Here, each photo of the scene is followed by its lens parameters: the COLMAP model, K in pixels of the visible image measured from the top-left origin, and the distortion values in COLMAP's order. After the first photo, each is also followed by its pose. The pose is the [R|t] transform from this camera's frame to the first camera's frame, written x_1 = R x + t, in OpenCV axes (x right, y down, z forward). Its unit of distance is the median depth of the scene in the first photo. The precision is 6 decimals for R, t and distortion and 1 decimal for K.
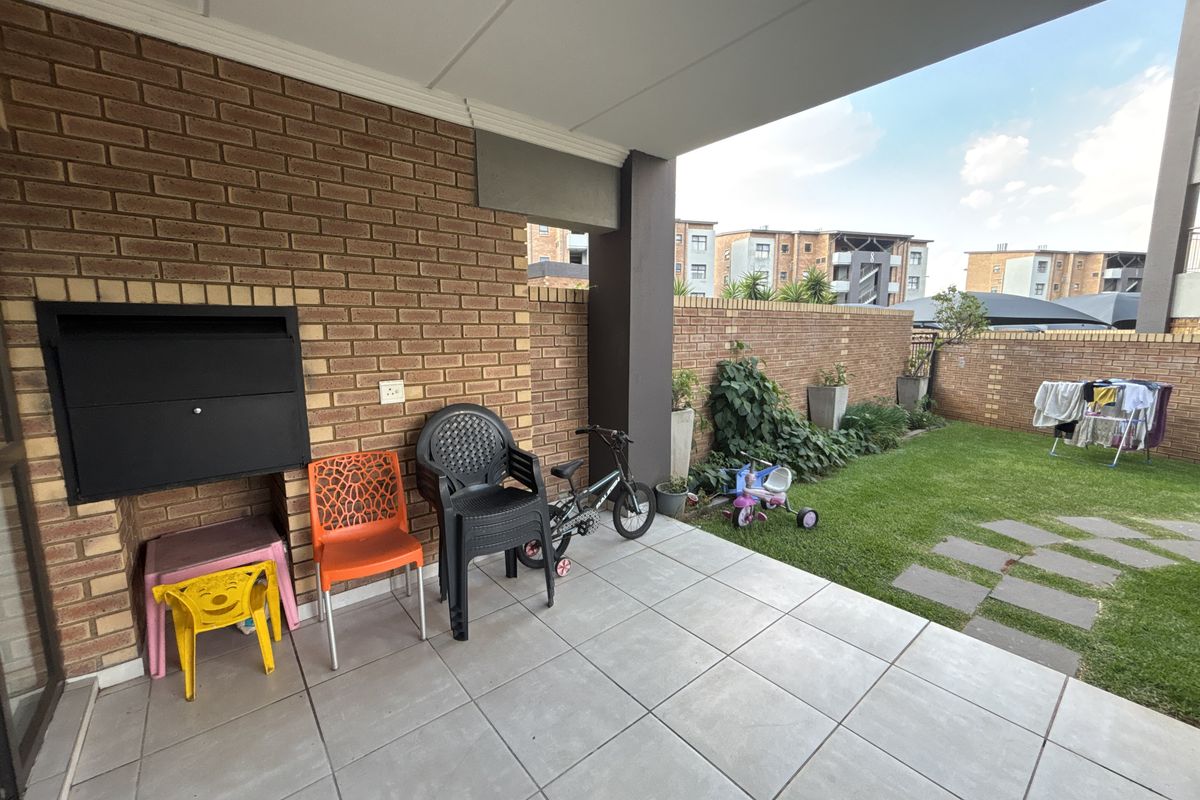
lens RADIAL K [[481.4, 0, 605.4], [0, 481.4, 398.5], [0, 0, 1]] dist [0.001540, -0.002246]
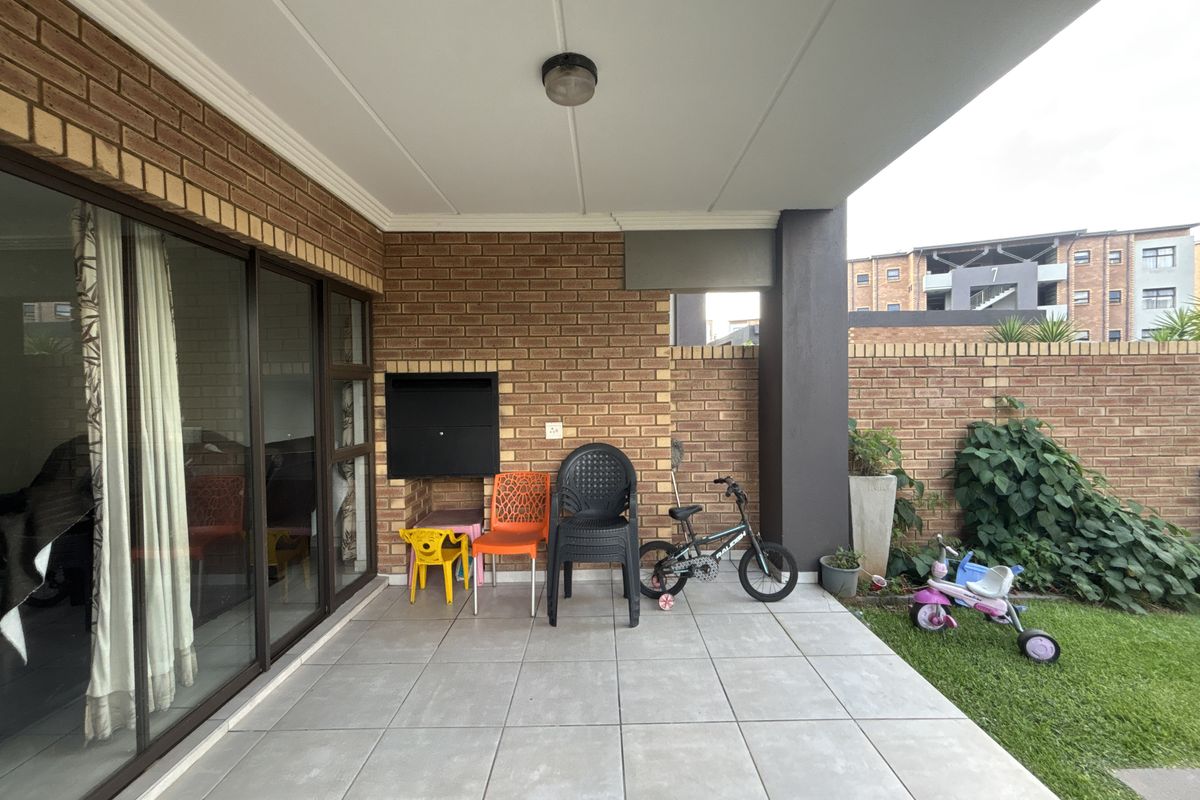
lens RADIAL K [[481.4, 0, 602.3], [0, 481.4, 396.1], [0, 0, 1]] dist [0.001540, -0.002246]
pose [[0.774019, 0.003491, -0.633152, 0.491593], [-0.080634, 0.992386, -0.093102, 0.004372], [0.628006, 0.123116, 0.768408, 0.020307]]
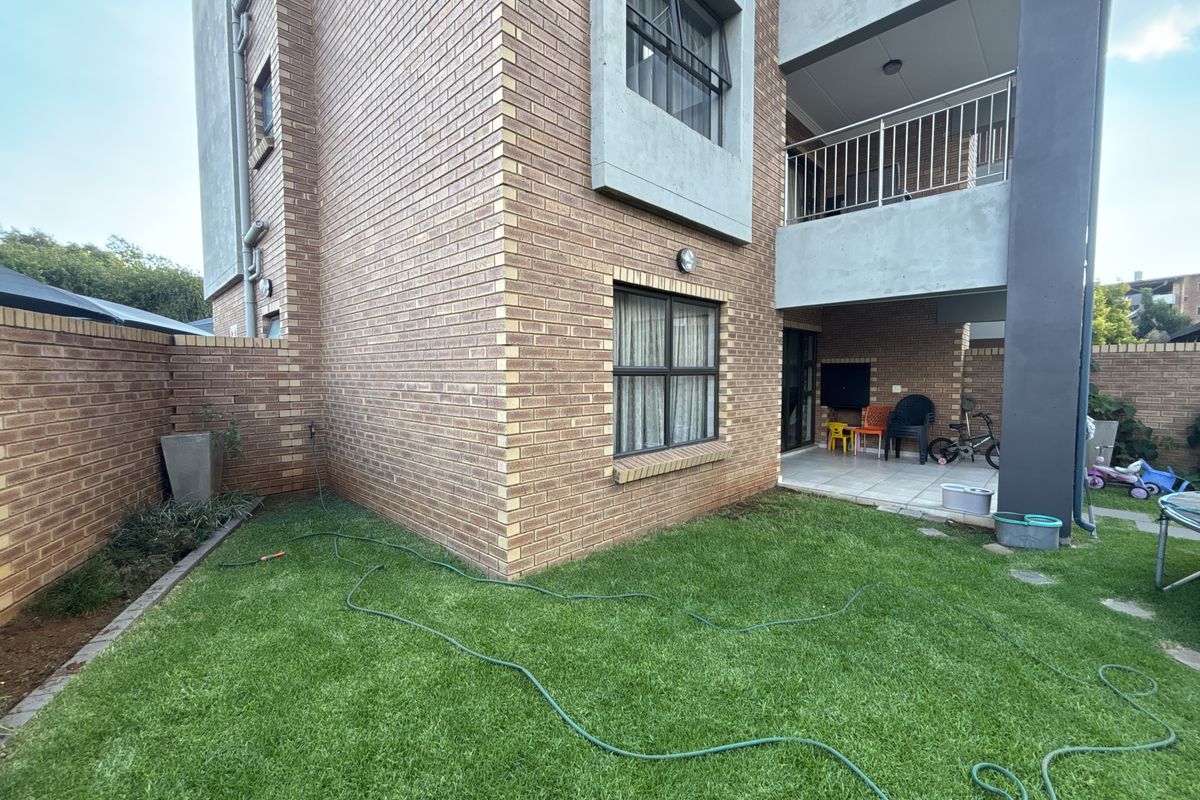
lens RADIAL K [[481.4, 0, 606.7], [0, 481.4, 398.2], [0, 0, 1]] dist [0.001540, -0.002246]
pose [[0.113067, 0.052467, -0.992201, 2.240094], [-0.143245, 0.989033, 0.035976, 0.186985], [0.983207, 0.138060, 0.119342, -1.103588]]
